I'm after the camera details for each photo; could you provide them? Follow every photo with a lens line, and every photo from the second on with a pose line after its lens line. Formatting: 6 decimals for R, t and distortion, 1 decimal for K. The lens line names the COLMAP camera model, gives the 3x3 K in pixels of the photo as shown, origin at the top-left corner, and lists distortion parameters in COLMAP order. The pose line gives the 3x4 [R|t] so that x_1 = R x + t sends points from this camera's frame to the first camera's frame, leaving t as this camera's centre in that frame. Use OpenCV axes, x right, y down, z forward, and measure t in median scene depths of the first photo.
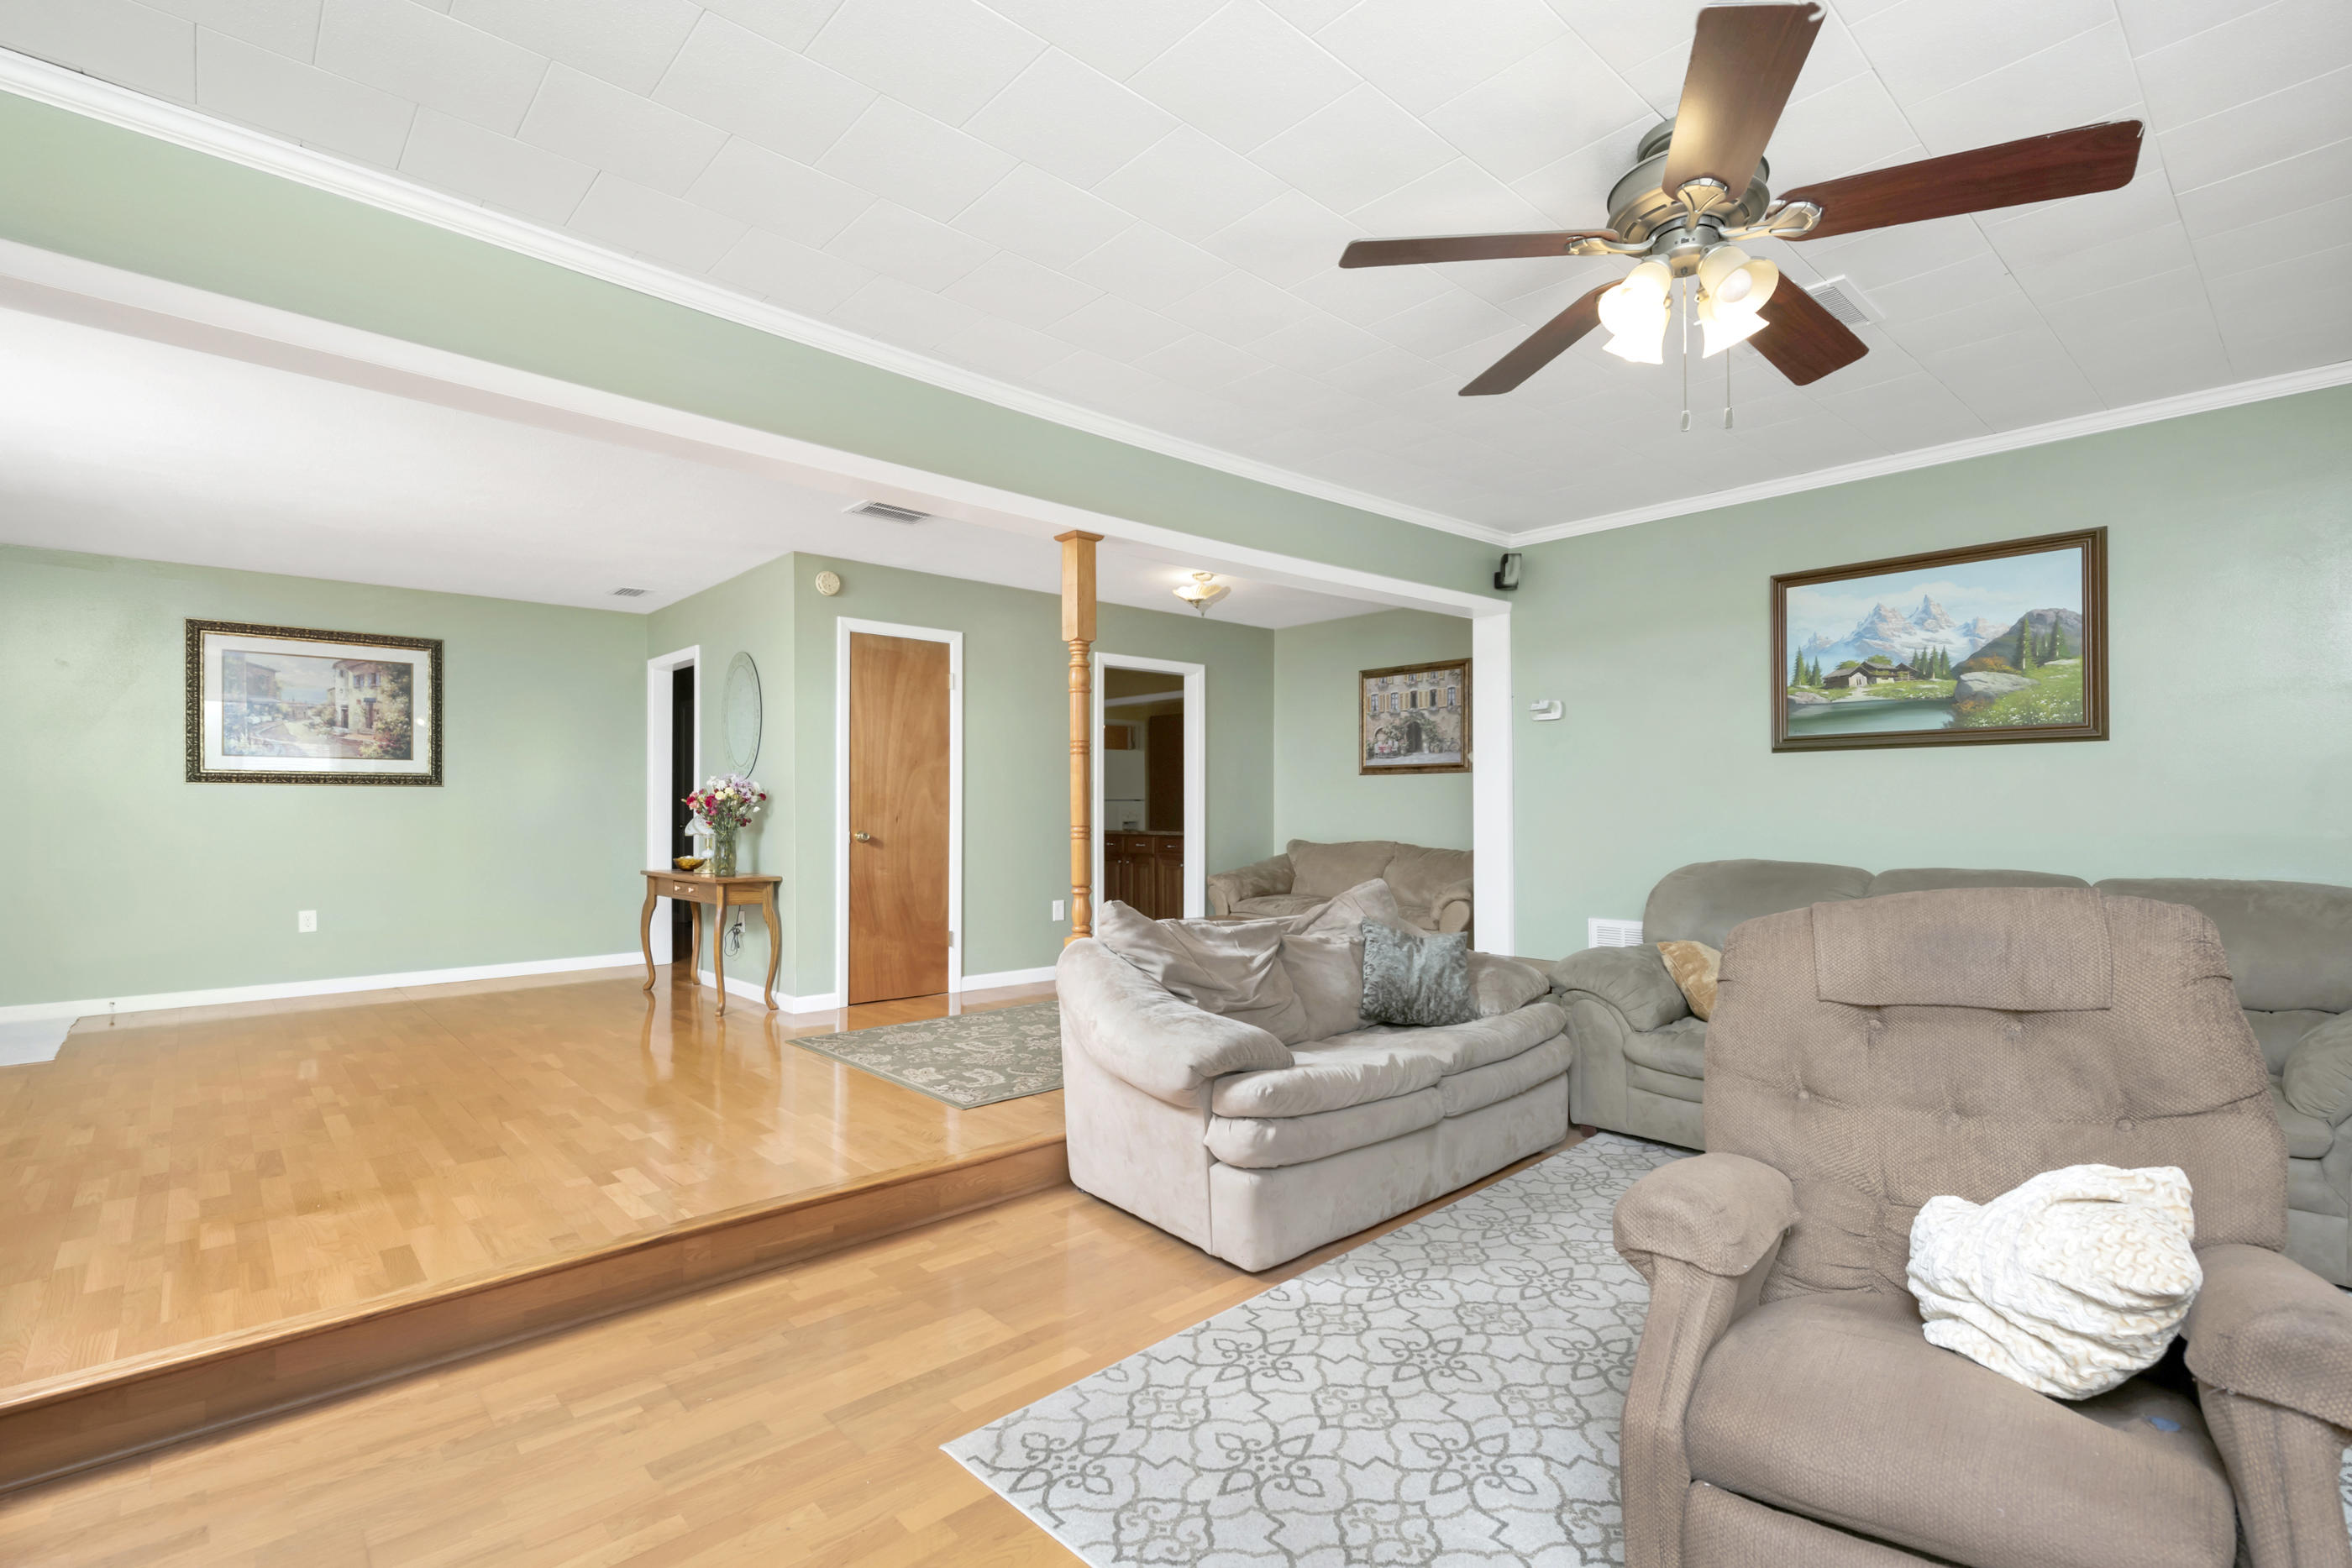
lens RADIAL K [[1059.3, 0, 1224.1], [0, 1059.3, 799.8], [0, 0, 1]] dist [0.003558, -0.000430]
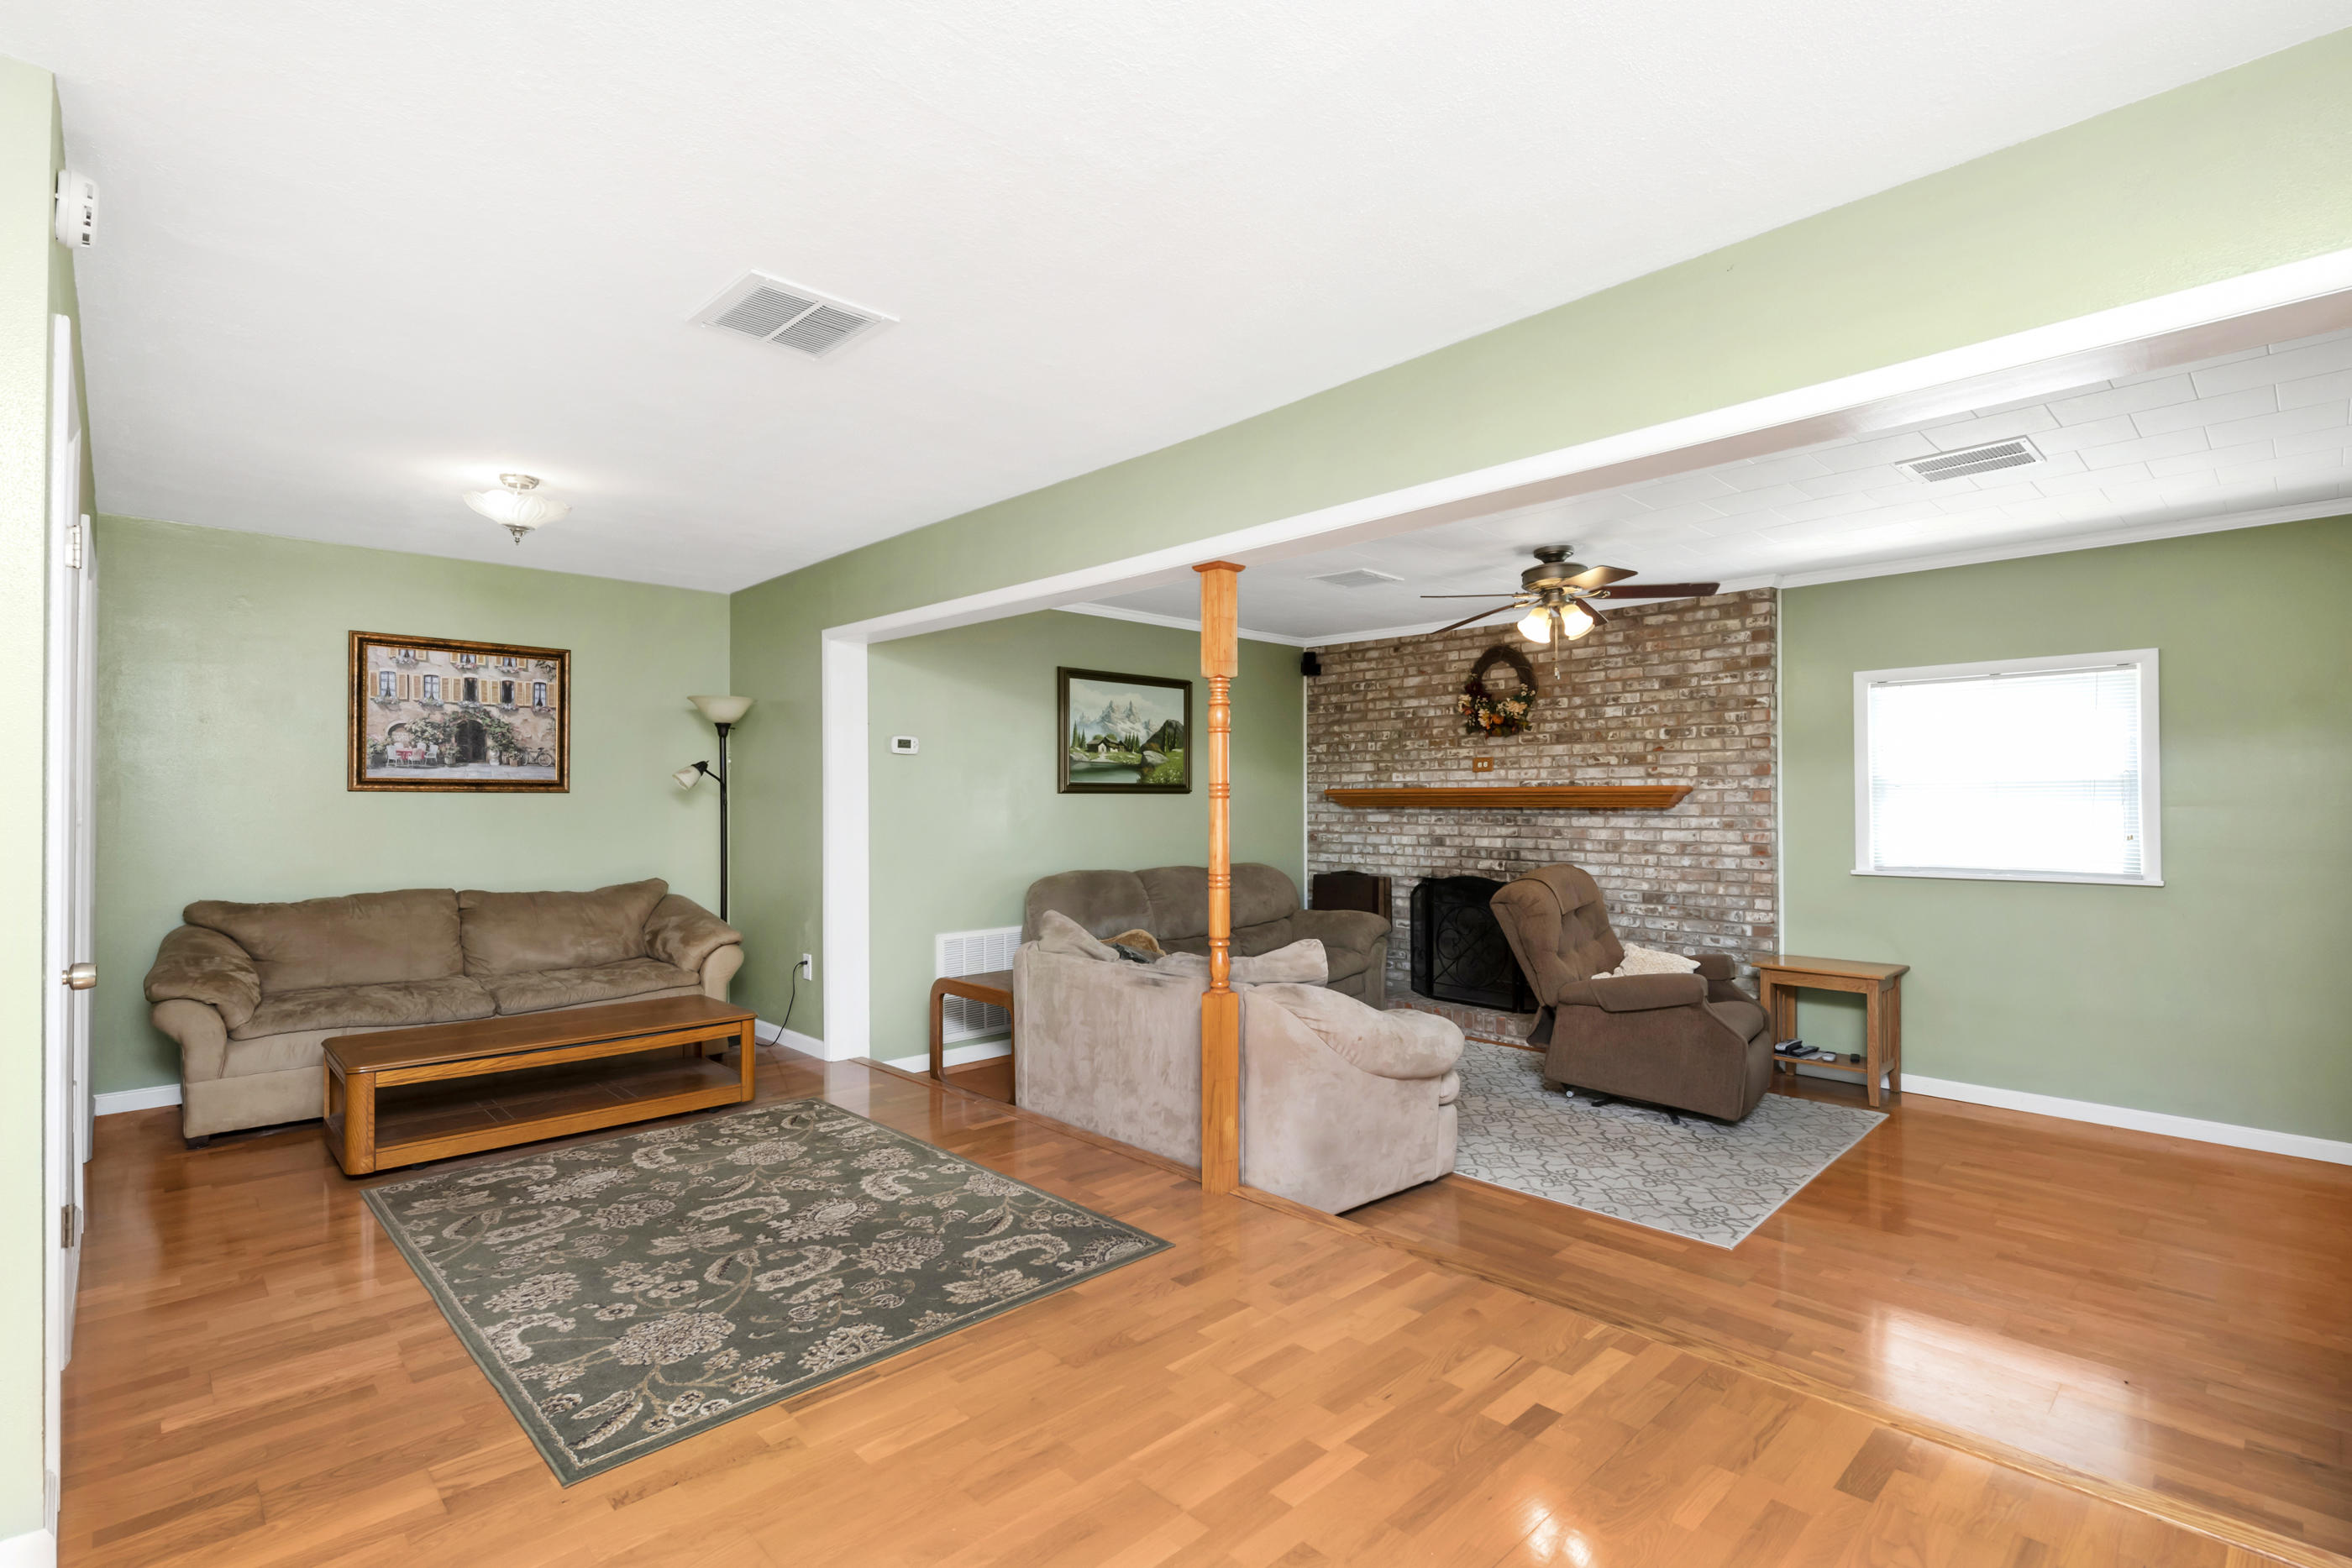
lens RADIAL K [[1036.5, 0, 1184.6], [0, 1036.5, 787.3], [0, 0, 1]] dist [0.002511, -0.000354]
pose [[0.024357, 0.018072, 0.999540, -0.660003], [-0.005634, 0.999823, -0.017940, -0.022631], [-0.999687, -0.005195, 0.024455, 0.628498]]
